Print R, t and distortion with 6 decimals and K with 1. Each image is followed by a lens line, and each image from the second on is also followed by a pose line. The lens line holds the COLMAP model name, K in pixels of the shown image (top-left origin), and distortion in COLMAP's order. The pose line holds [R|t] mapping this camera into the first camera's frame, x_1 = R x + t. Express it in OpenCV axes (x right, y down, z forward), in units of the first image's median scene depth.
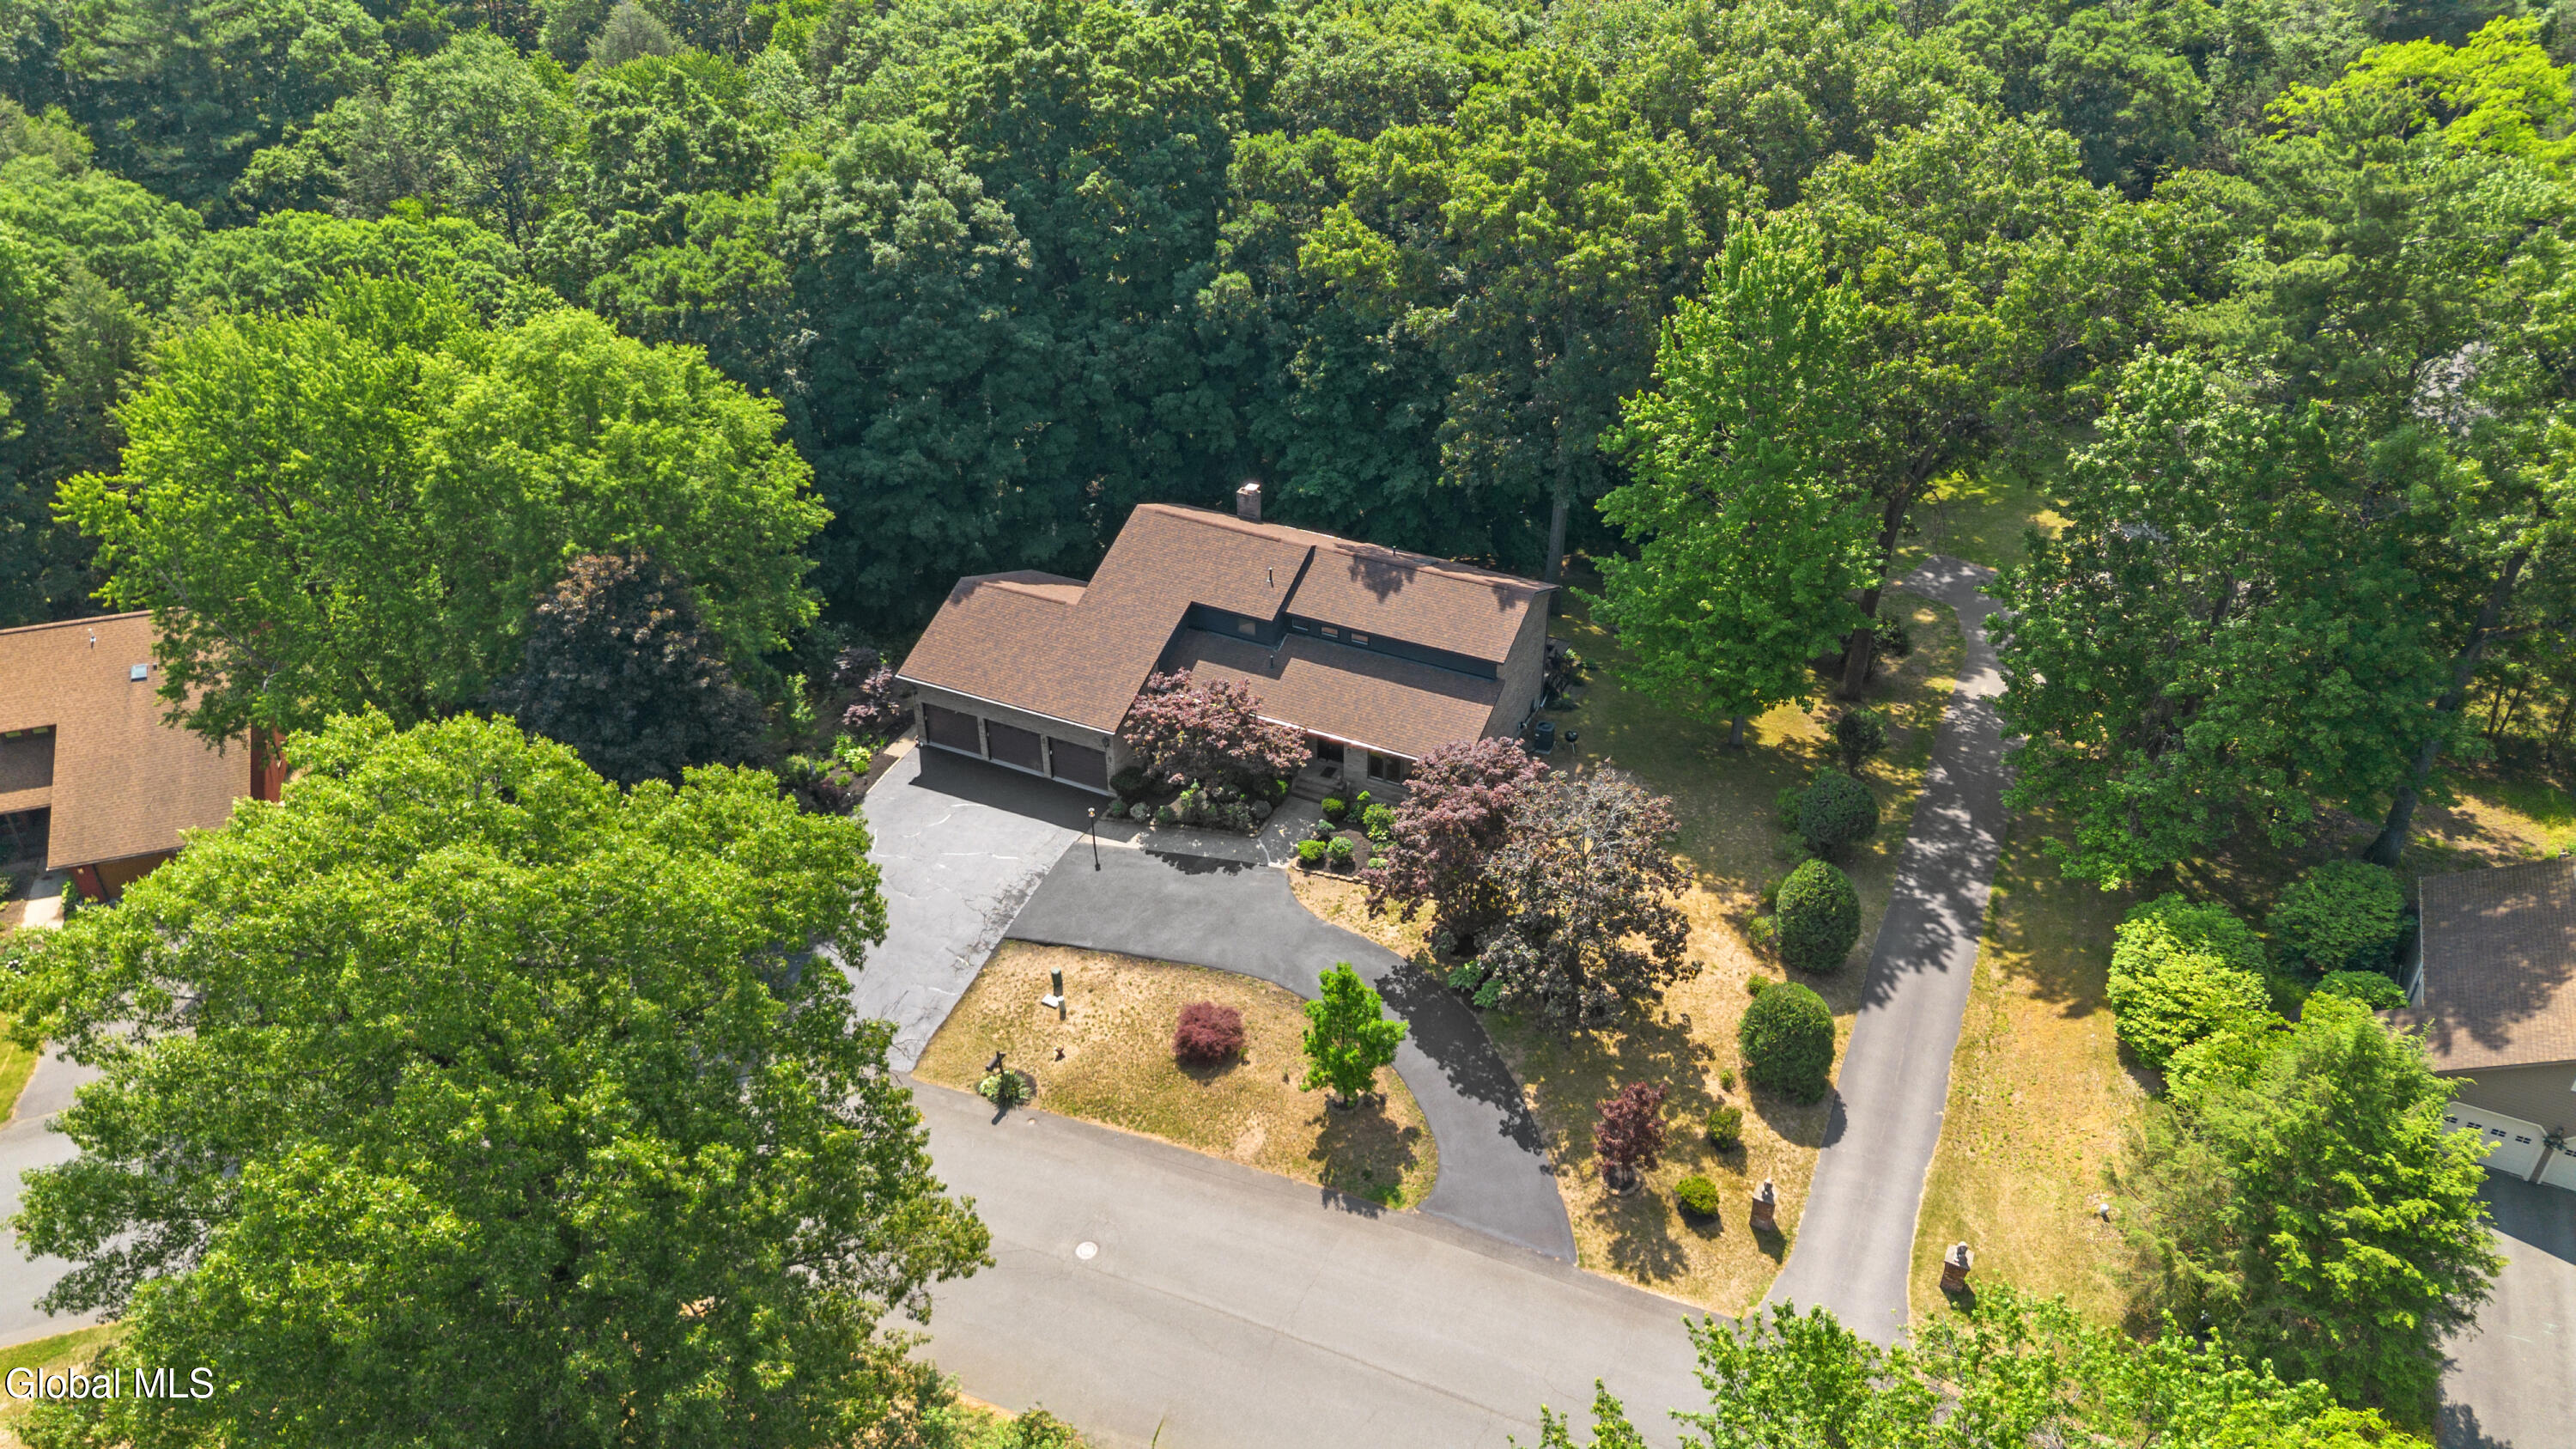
lens RADIAL K [[1806.1, 0, 1276.3], [0, 1806.1, 689.2], [0, 0, 1]] dist [0.089075, -0.084347]
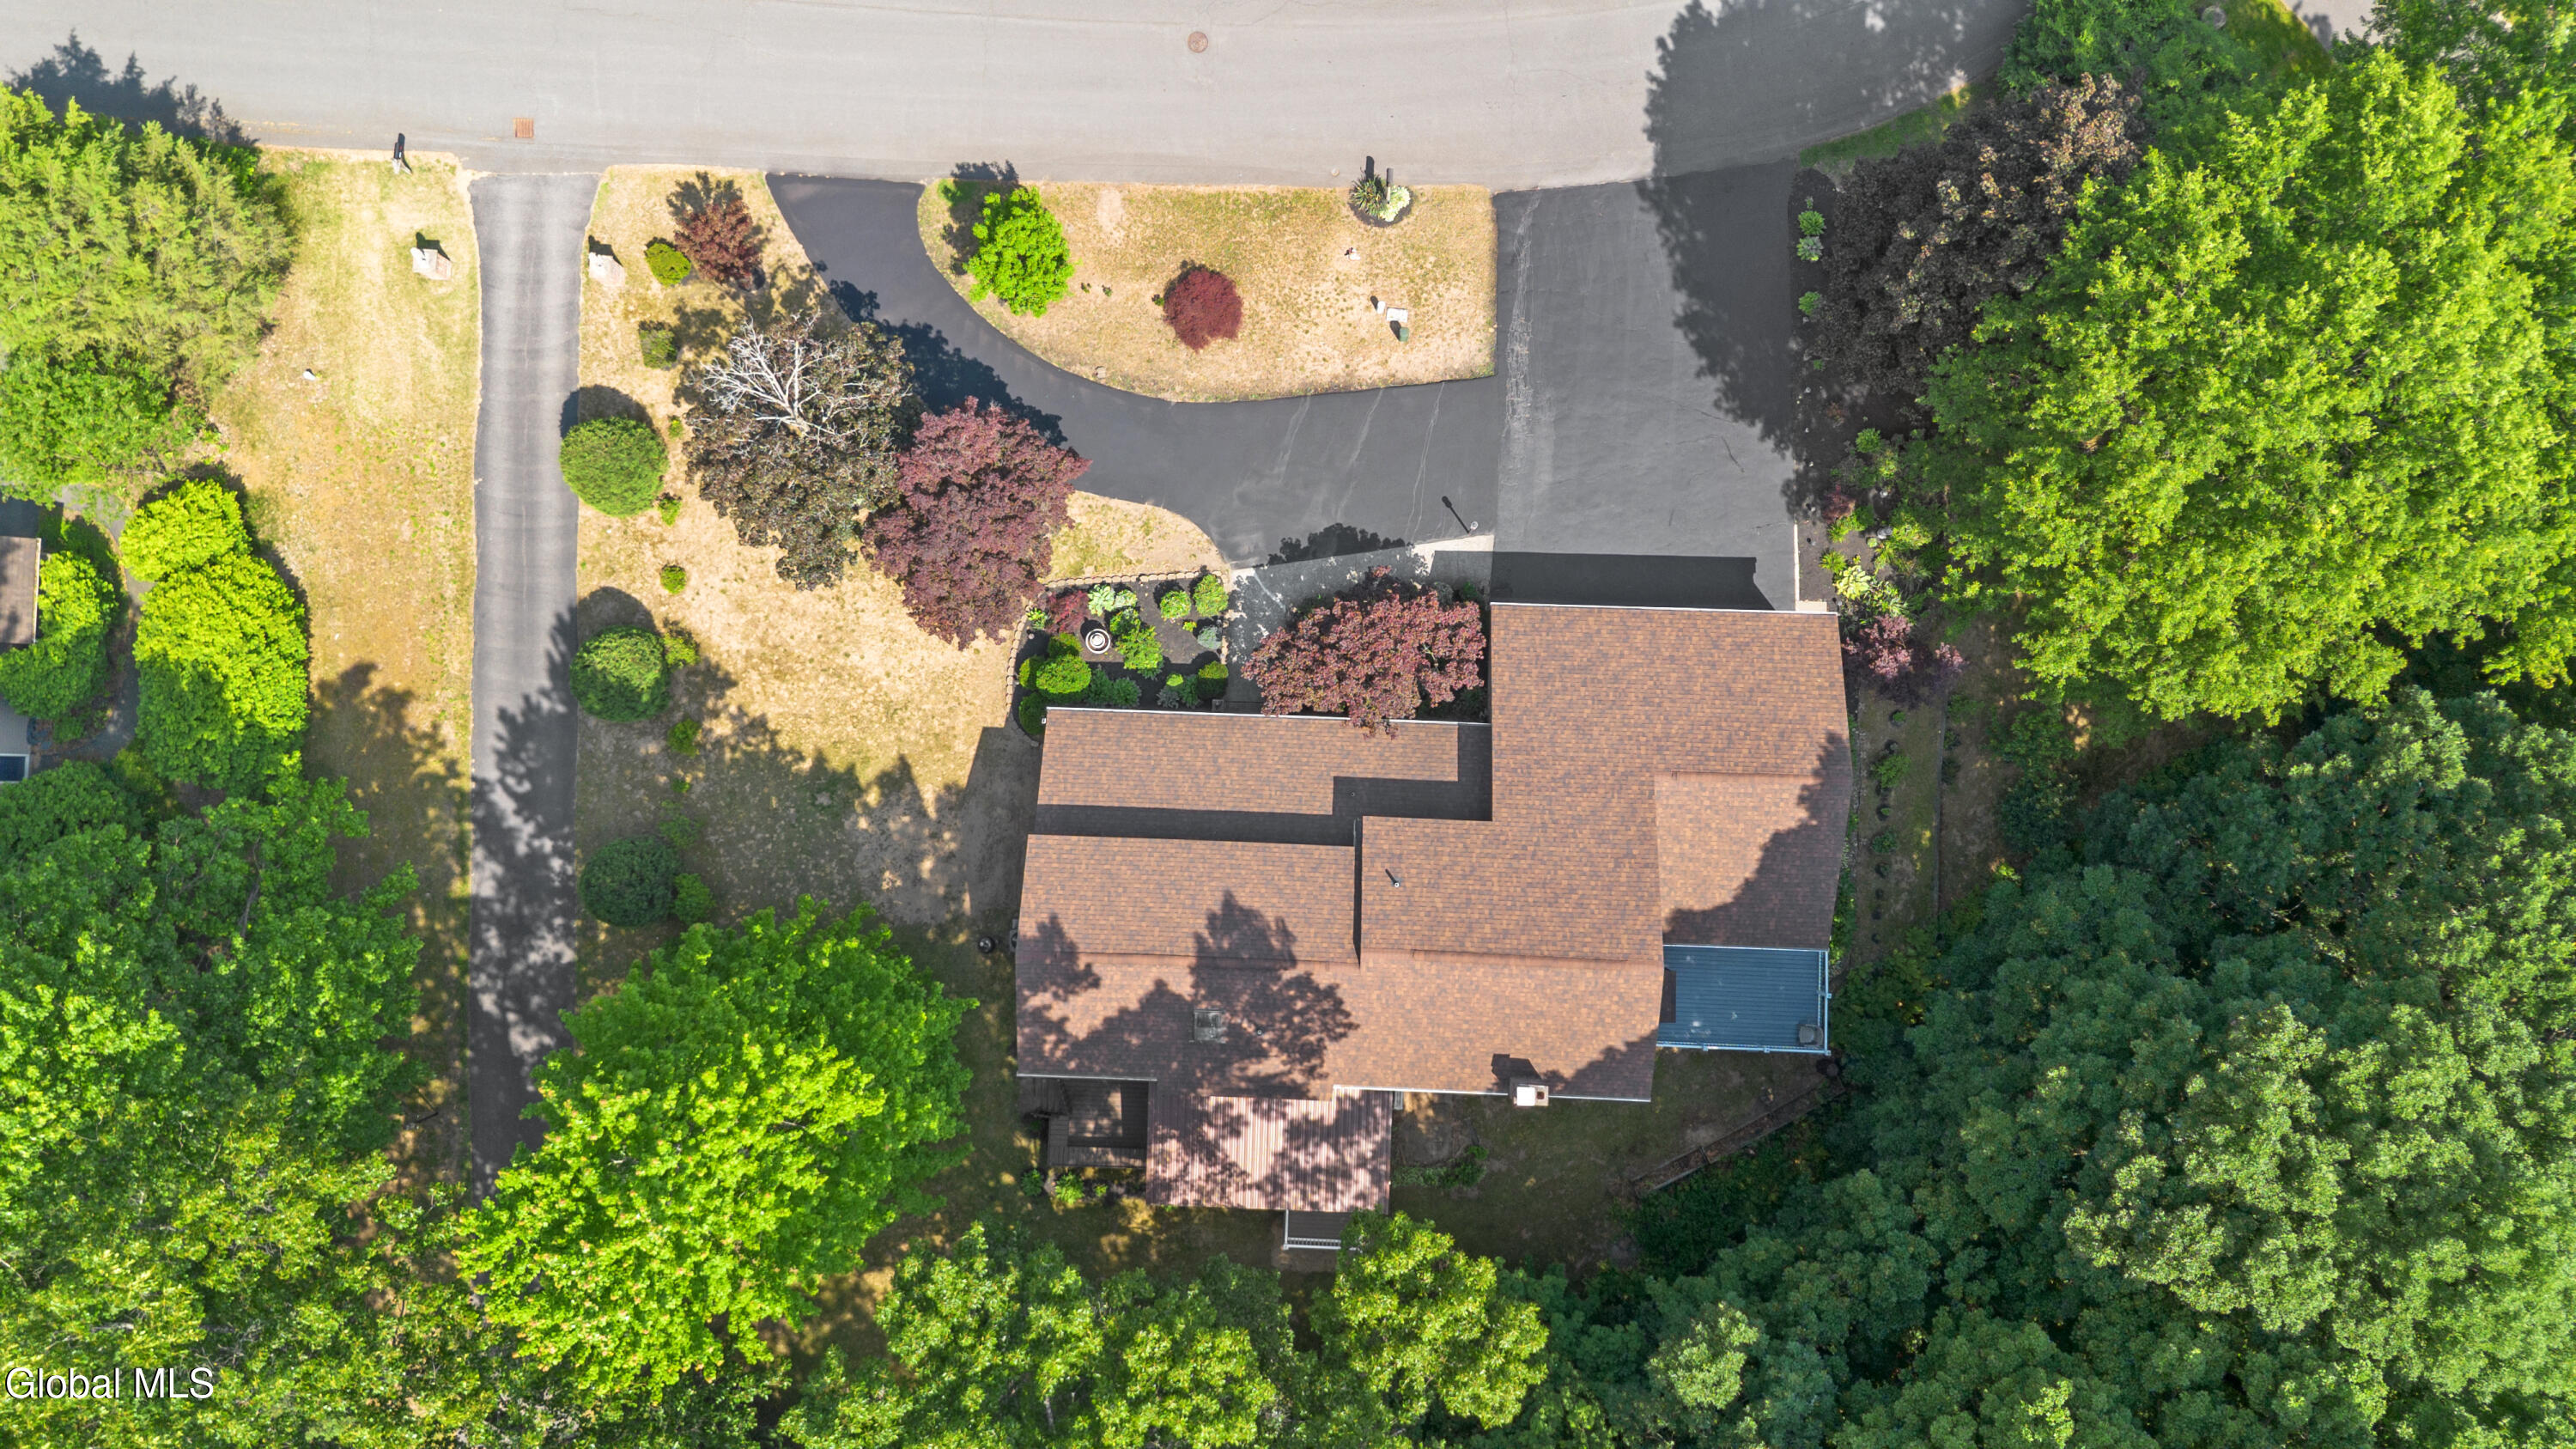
lens RADIAL K [[1806.1, 0, 1276.3], [0, 1806.1, 689.2], [0, 0, 1]] dist [0.089075, -0.084347]
pose [[-0.911478, 0.411096, 0.014419, -0.003349], [-0.199821, -0.473135, 0.858030, -0.616330], [0.359555, 0.779194, 0.513397, 0.584027]]
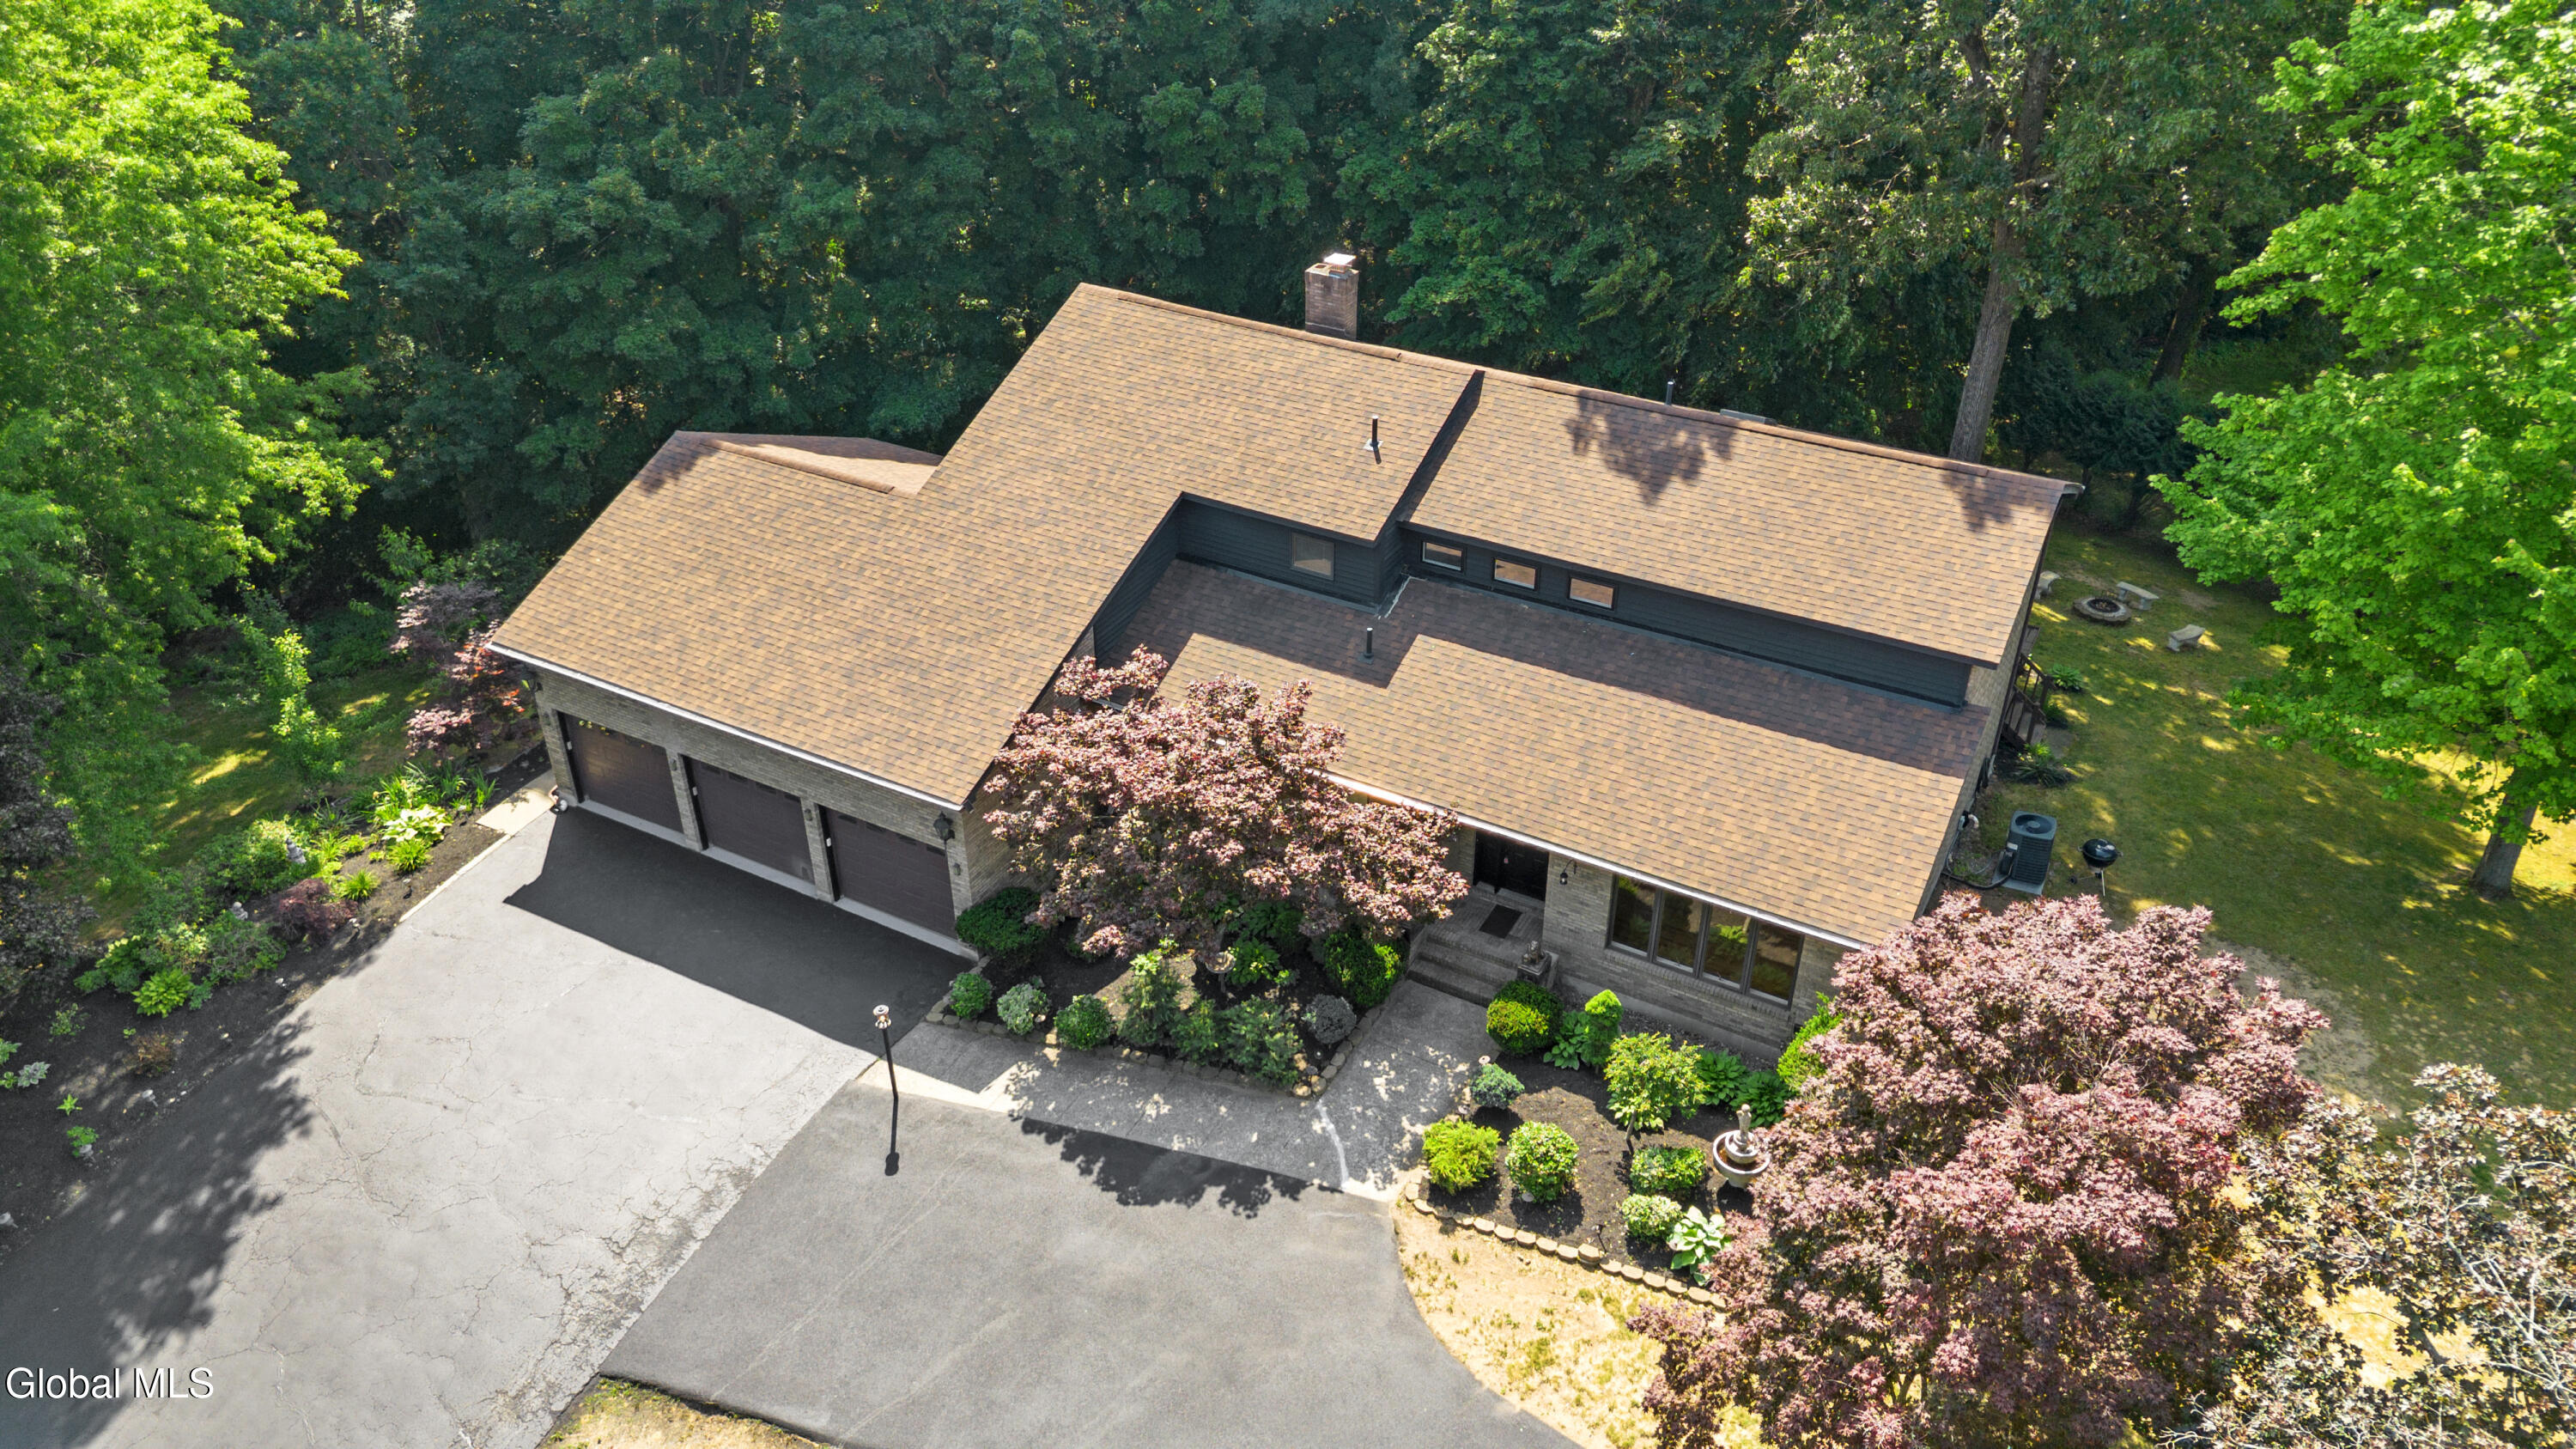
lens RADIAL K [[1806.1, 0, 1276.3], [0, 1806.1, 689.2], [0, 0, 1]] dist [0.089075, -0.084347]
pose [[0.998121, 0.038130, -0.047966, -0.003504], [-0.038558, 0.999224, -0.008026, -0.000708], [0.047623, 0.009861, 0.998817, 0.593654]]
